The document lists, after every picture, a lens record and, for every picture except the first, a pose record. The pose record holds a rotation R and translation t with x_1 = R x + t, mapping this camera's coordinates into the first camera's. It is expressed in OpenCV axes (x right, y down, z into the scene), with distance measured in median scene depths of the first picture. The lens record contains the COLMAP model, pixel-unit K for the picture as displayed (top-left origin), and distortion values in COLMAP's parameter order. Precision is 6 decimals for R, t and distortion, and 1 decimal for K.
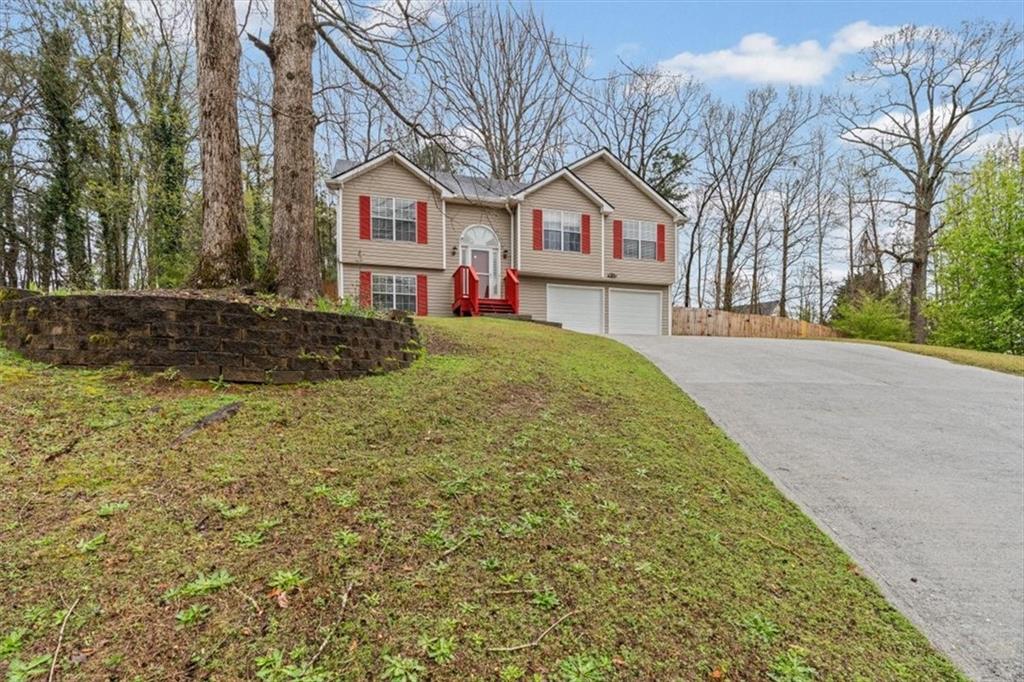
lens RADIAL K [[461.7, 0, 502.9], [0, 461.7, 338.9], [0, 0, 1]] dist [-0.001607, 0.000123]
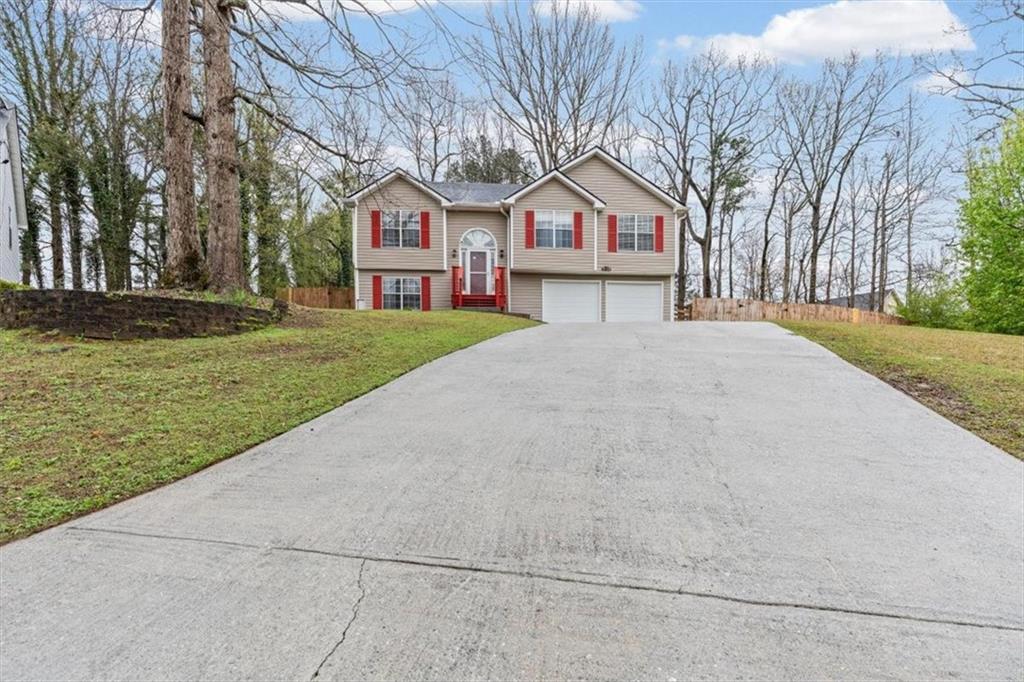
lens RADIAL K [[465.4, 0, 512.0], [0, 465.4, 341.0], [0, 0, 1]] dist [-0.002584, 0.000569]
pose [[0.977750, -0.016915, -0.209089, 0.259204], [0.016477, 0.999857, -0.003837, 0.027500], [0.209124, 0.000306, 0.977889, -0.071245]]
